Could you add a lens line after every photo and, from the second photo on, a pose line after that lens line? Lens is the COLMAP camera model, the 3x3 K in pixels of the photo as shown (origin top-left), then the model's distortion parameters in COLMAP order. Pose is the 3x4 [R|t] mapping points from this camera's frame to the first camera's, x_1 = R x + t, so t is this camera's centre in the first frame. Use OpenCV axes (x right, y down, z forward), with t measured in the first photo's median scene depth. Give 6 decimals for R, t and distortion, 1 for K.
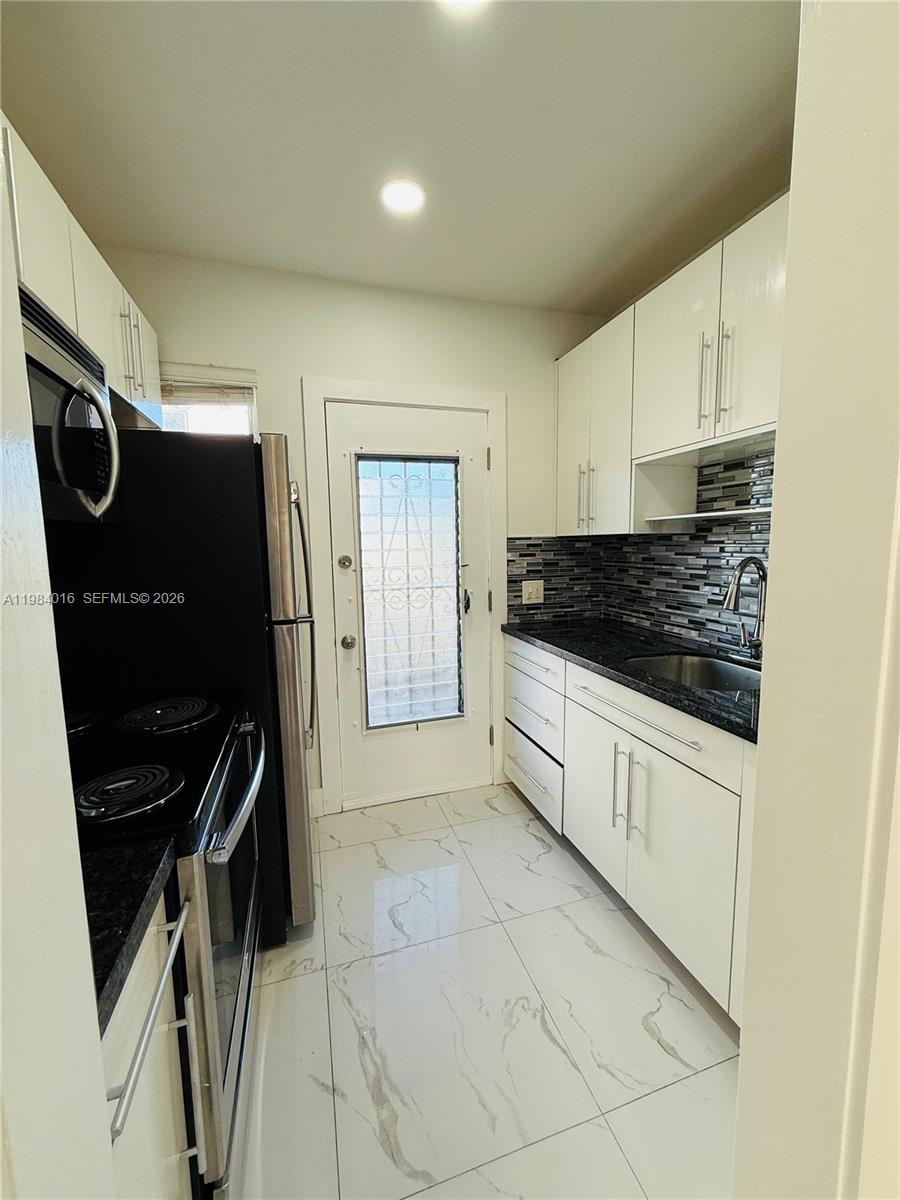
lens RADIAL K [[475.5, 0, 453.4], [0, 475.5, 595.8], [0, 0, 1]] dist [-0.001961, 0.001065]
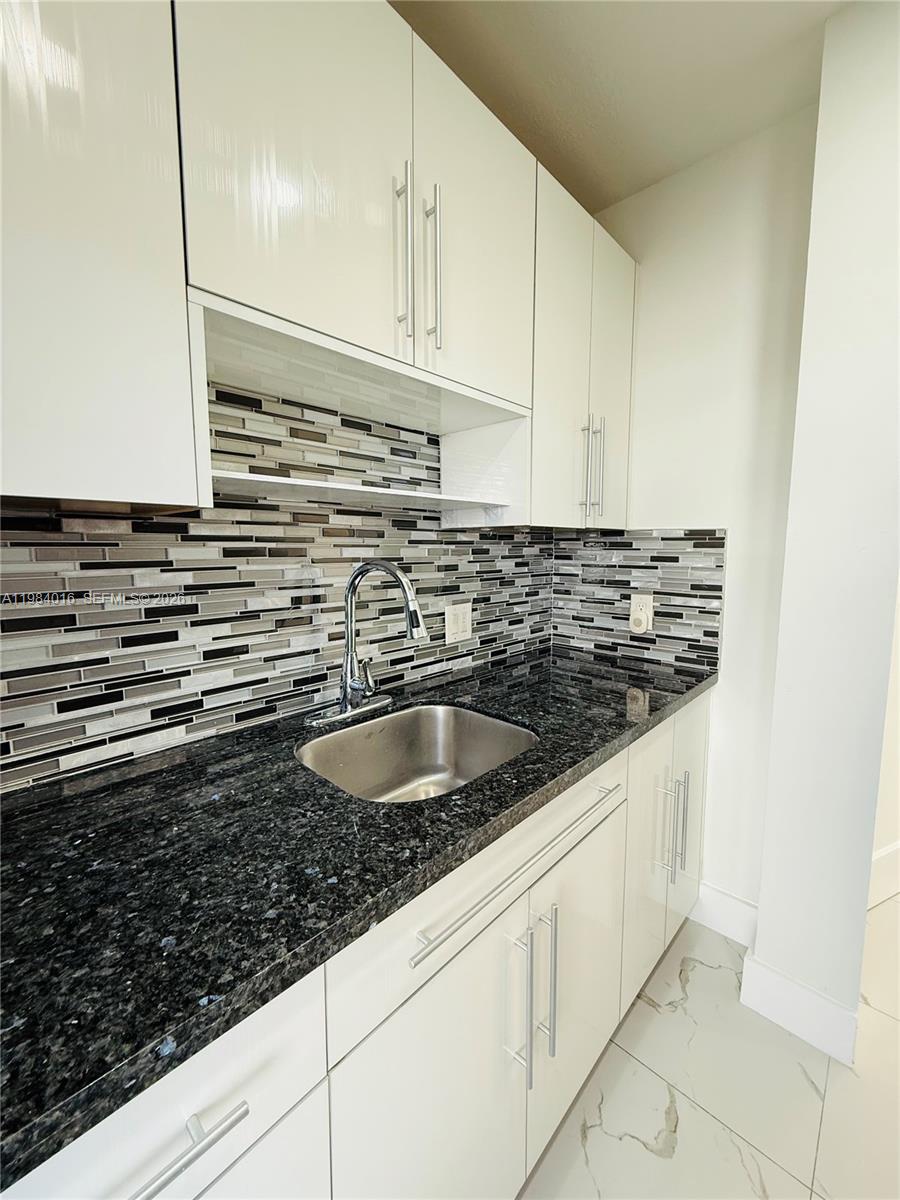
lens RADIAL K [[475.5, 0, 449.9], [0, 475.5, 597.3], [0, 0, 1]] dist [-0.001961, 0.001065]
pose [[-0.486435, -0.075219, 0.870473, -0.021595], [0.107832, 0.983502, 0.145245, -0.093906], [-0.867037, 0.164517, -0.470299, 0.995686]]
